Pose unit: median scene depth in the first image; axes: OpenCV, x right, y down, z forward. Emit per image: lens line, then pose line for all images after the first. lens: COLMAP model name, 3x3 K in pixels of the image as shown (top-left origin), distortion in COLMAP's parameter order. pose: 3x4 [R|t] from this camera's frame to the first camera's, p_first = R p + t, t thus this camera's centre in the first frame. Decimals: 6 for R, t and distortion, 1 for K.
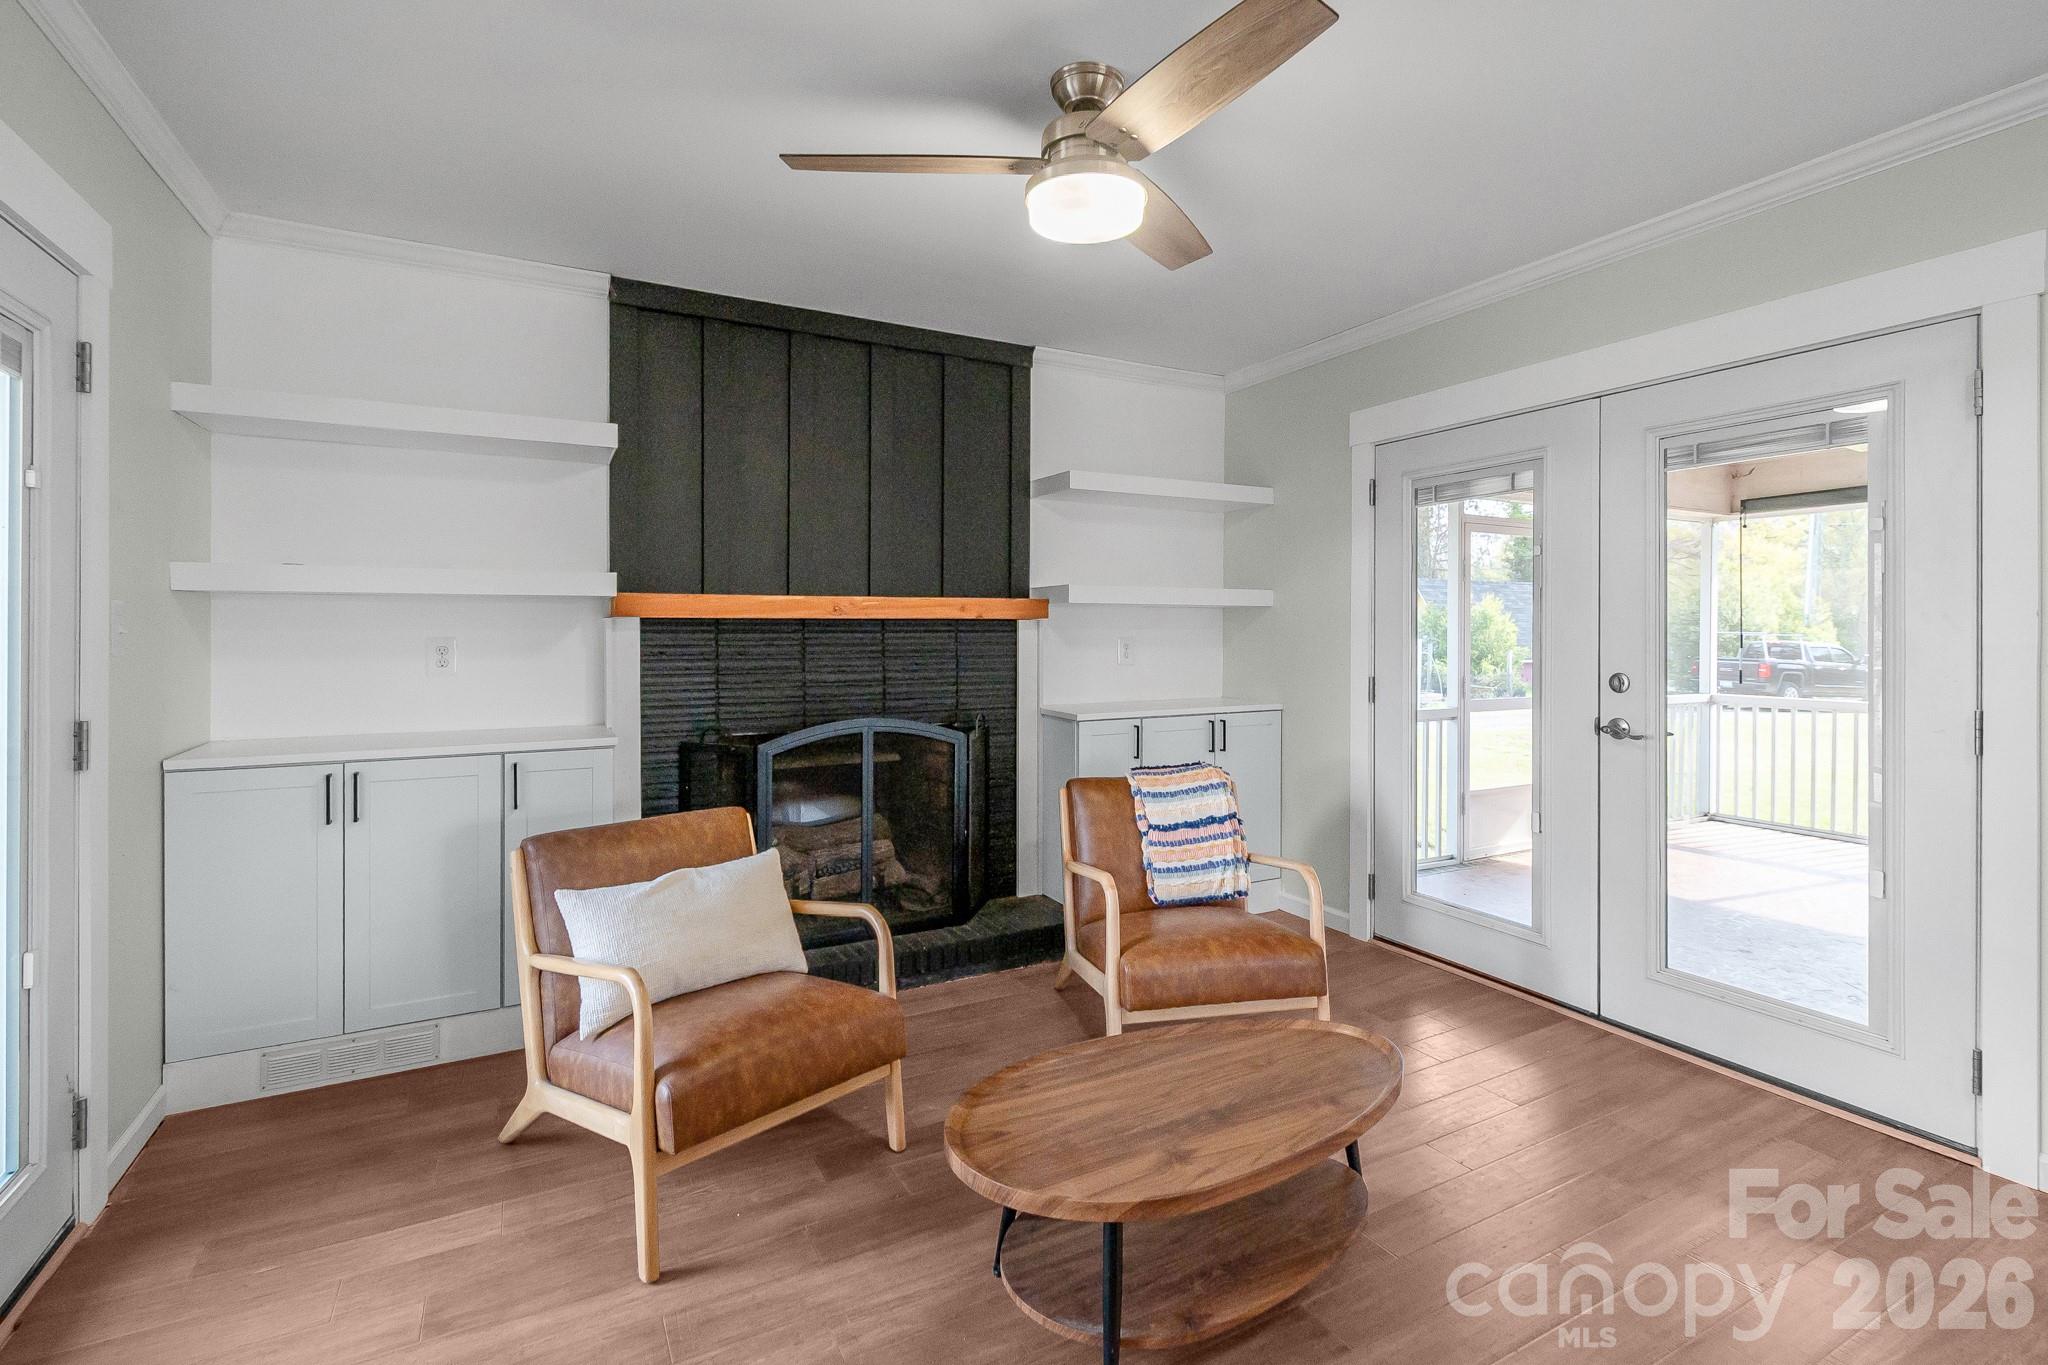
lens RADIAL K [[938.1, 0, 930.6], [0, 938.1, 627.9], [0, 0, 1]] dist [0.000281, -0.002827]
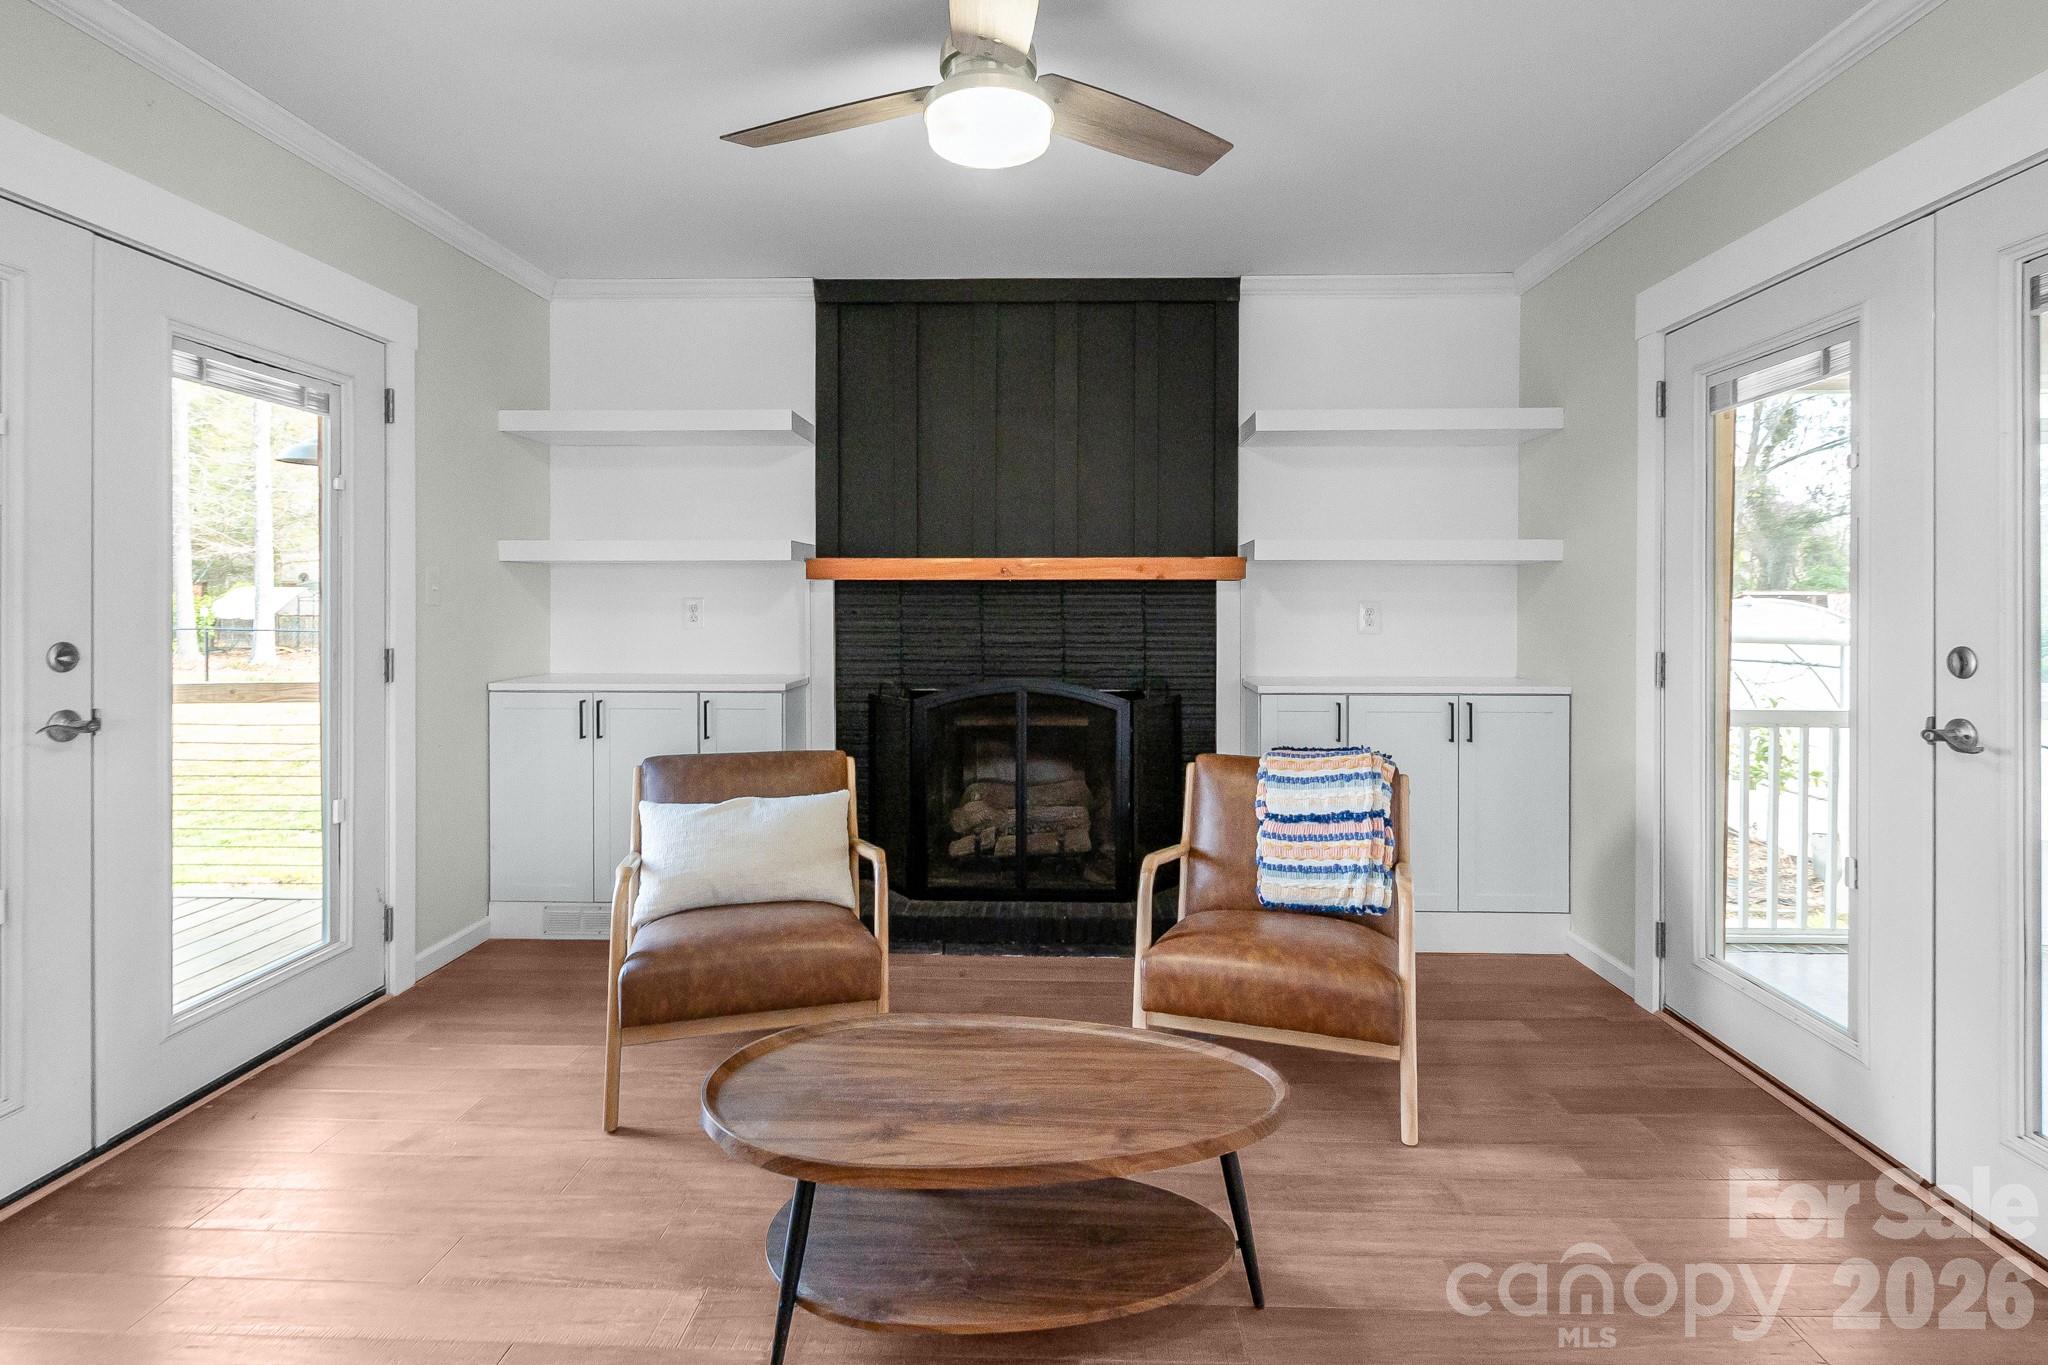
lens RADIAL K [[938.1, 0, 998.1], [0, 938.1, 607.0], [0, 0, 1]] dist [0.000281, -0.002827]
pose [[0.872492, 0.002567, -0.488622, 0.431036], [-0.002975, 0.999996, -0.000057, 0.021645], [0.488620, 0.001504, 0.872495, 0.126770]]
